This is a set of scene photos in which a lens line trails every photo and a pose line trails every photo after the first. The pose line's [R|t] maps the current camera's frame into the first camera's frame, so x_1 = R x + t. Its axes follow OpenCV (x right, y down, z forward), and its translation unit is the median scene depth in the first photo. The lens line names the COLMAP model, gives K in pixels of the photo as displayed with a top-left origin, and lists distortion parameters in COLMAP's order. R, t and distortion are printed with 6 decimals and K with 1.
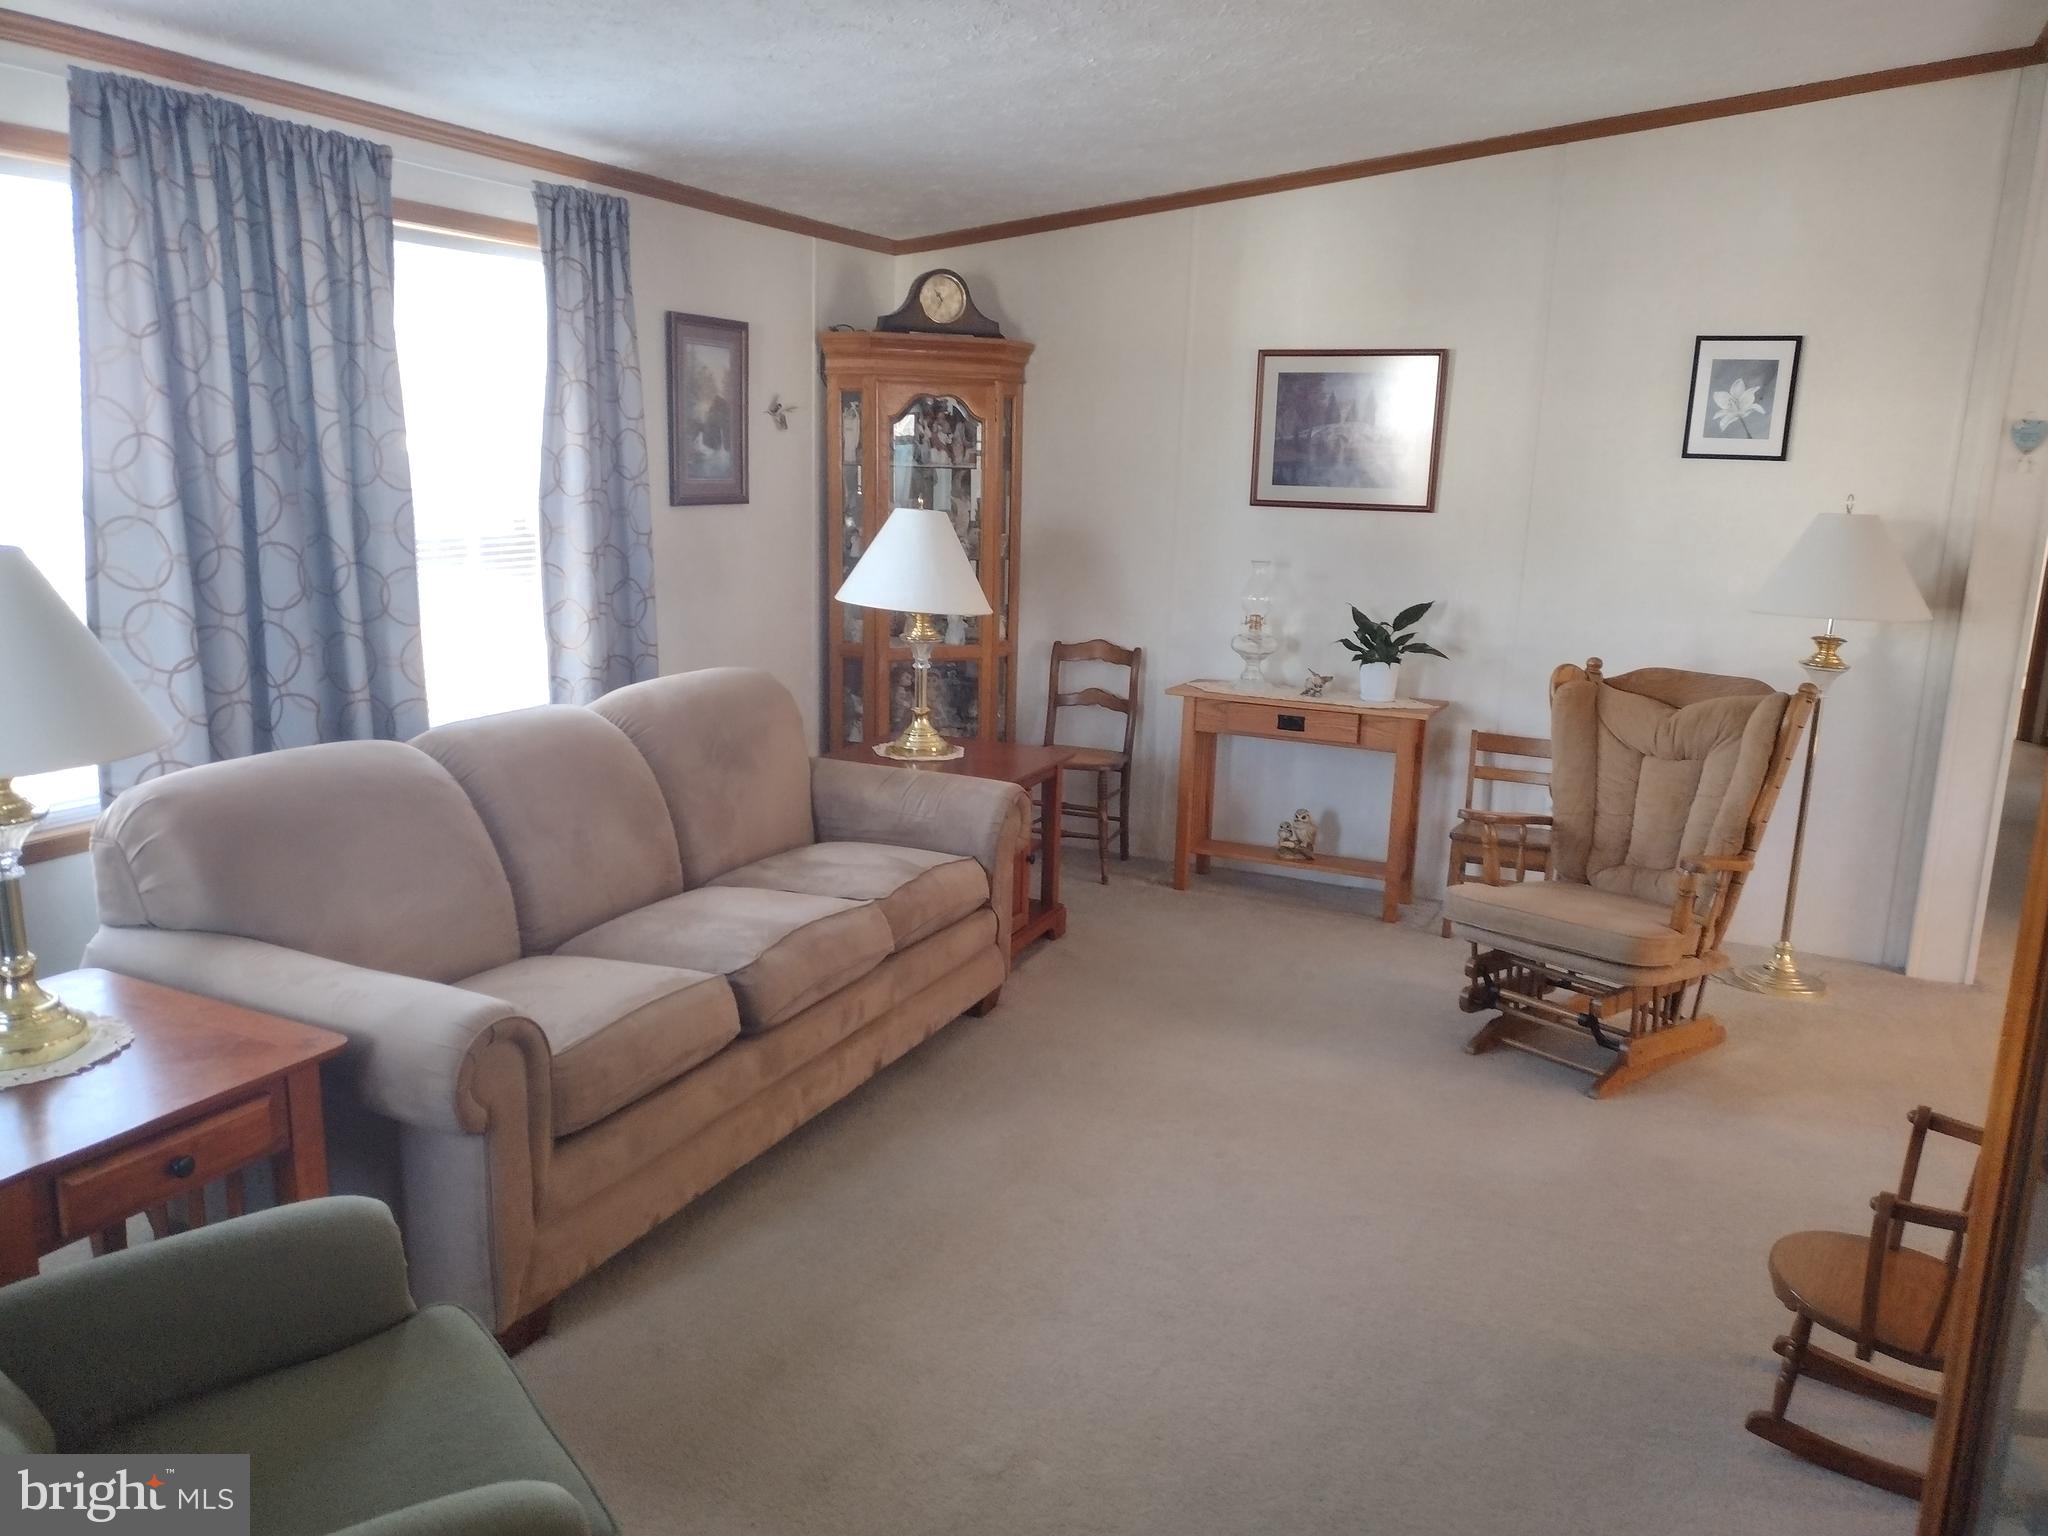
lens RADIAL K [[1538.9, 0, 1024.0], [0, 1538.9, 768.0], [0, 0, 1]] dist [0.023867, -0.044903]
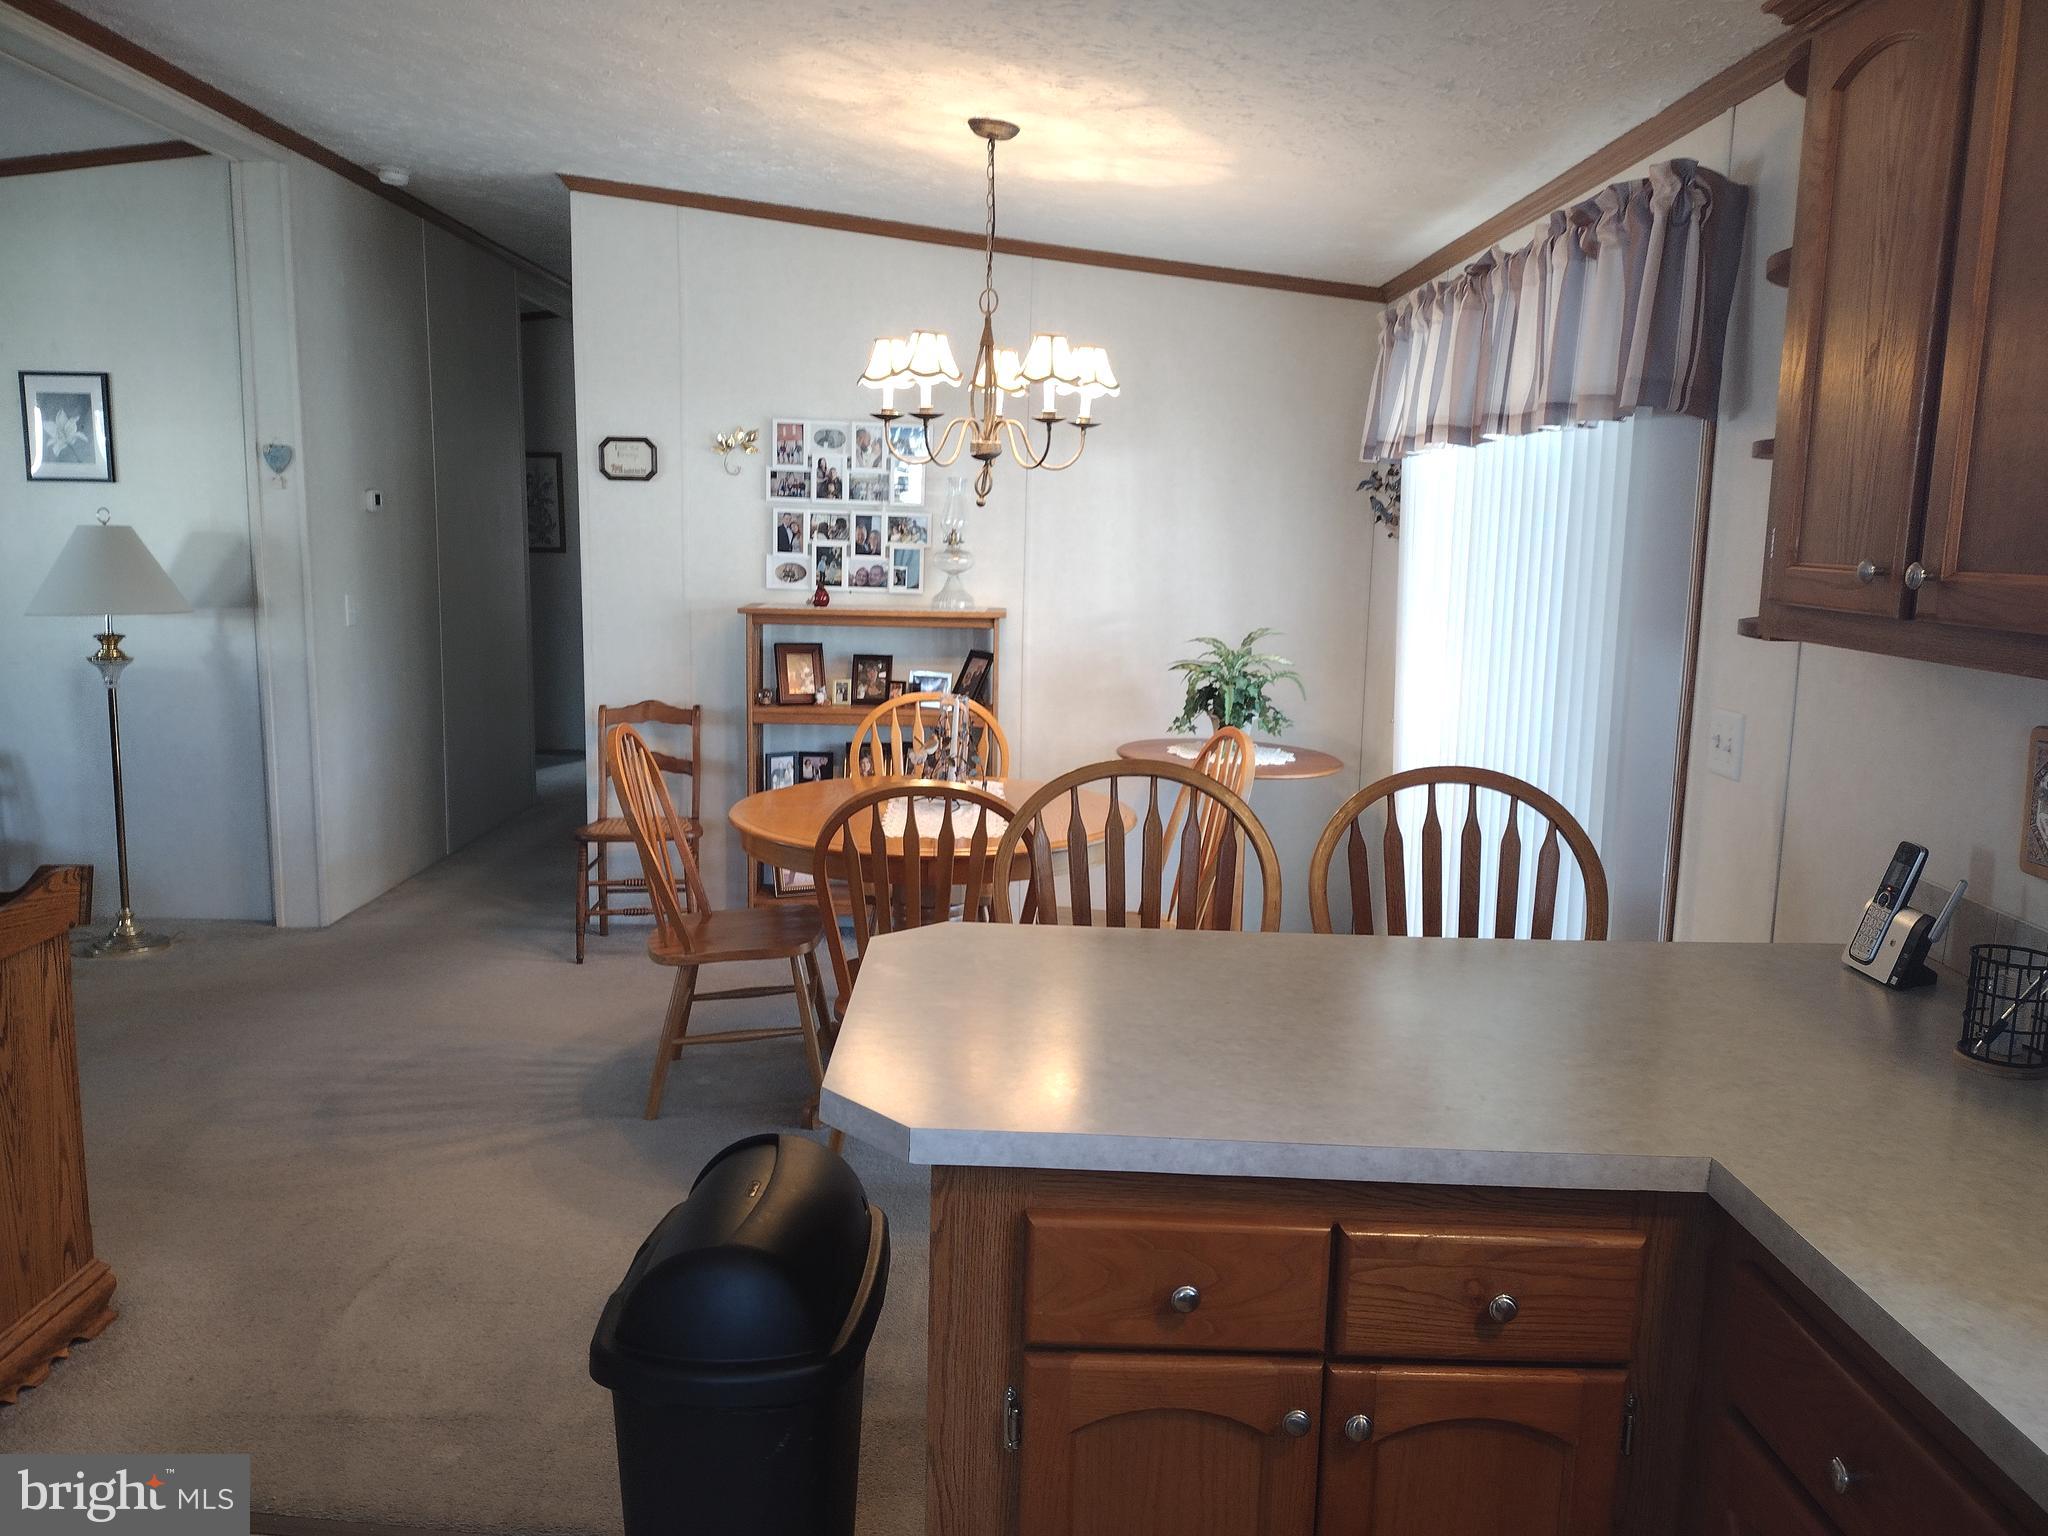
lens RADIAL K [[1538.9, 0, 1024.0], [0, 1538.9, 768.0], [0, 0, 1]] dist [0.023867, -0.044903]
pose [[0.899391, -0.081454, 0.429490, 0.597926], [0.099516, 0.994841, -0.019720, 0.097018], [-0.425667, 0.060477, 0.902856, -0.286867]]
